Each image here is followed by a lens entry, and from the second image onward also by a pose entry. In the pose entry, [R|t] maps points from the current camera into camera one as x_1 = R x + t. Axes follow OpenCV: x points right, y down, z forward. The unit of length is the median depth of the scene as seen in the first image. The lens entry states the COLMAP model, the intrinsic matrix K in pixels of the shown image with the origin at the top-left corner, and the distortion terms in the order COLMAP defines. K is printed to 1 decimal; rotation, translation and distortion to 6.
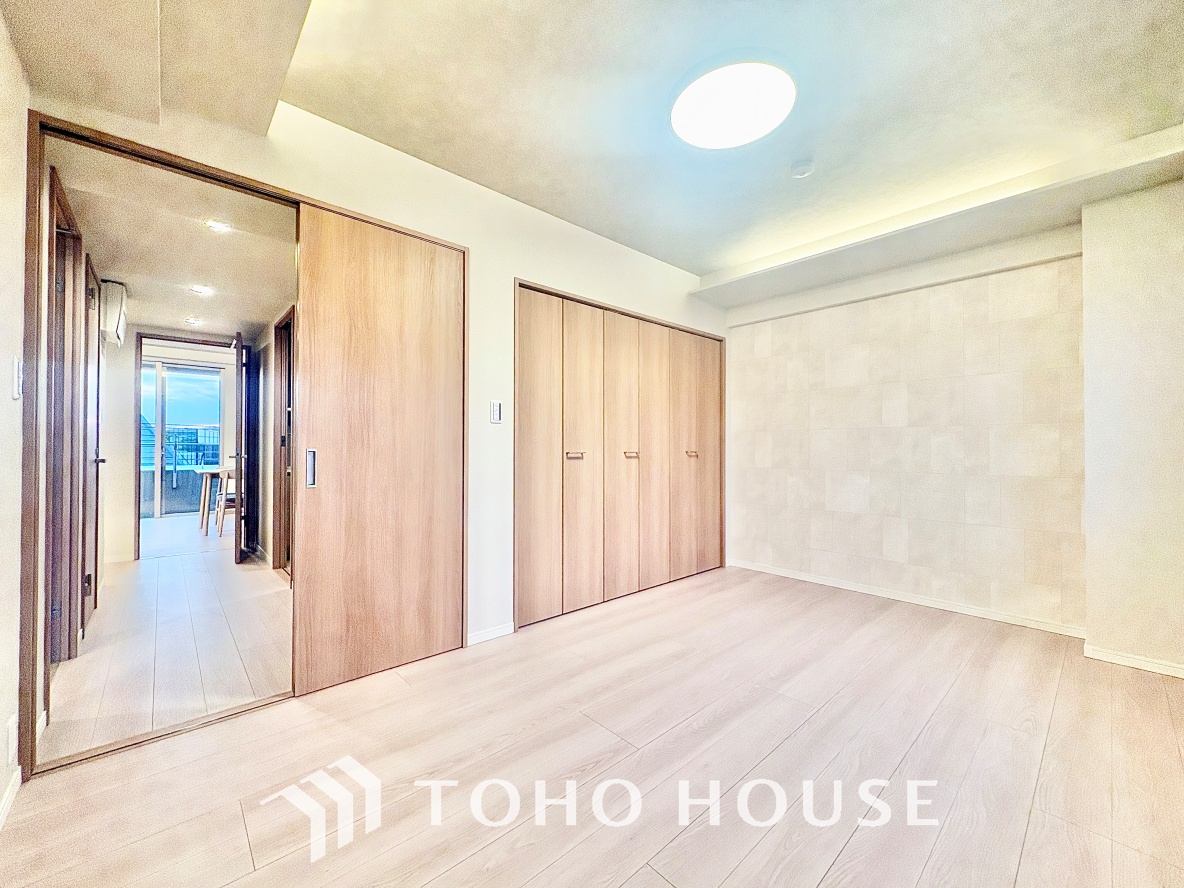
lens RADIAL K [[471.9, 0, 592.8], [0, 471.9, 442.8], [0, 0, 1]] dist [-0.003798, 0.001852]
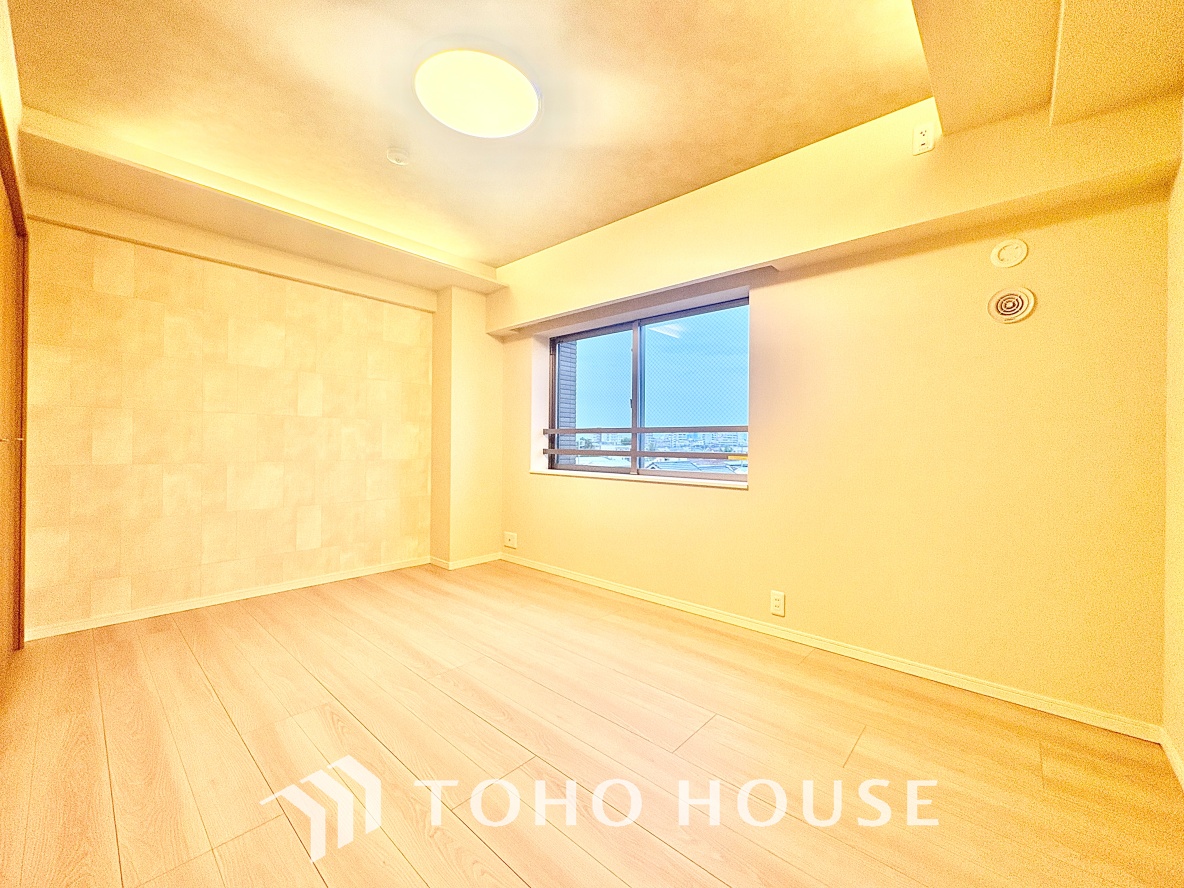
lens RADIAL K [[471.9, 0, 592.5], [0, 471.9, 446.7], [0, 0, 1]] dist [-0.003798, 0.001852]
pose [[-0.099360, -0.010283, 0.994998, -0.425306], [-0.021951, 0.999726, 0.008140, 0.009395], [-0.994809, -0.021032, -0.099559, 0.494352]]
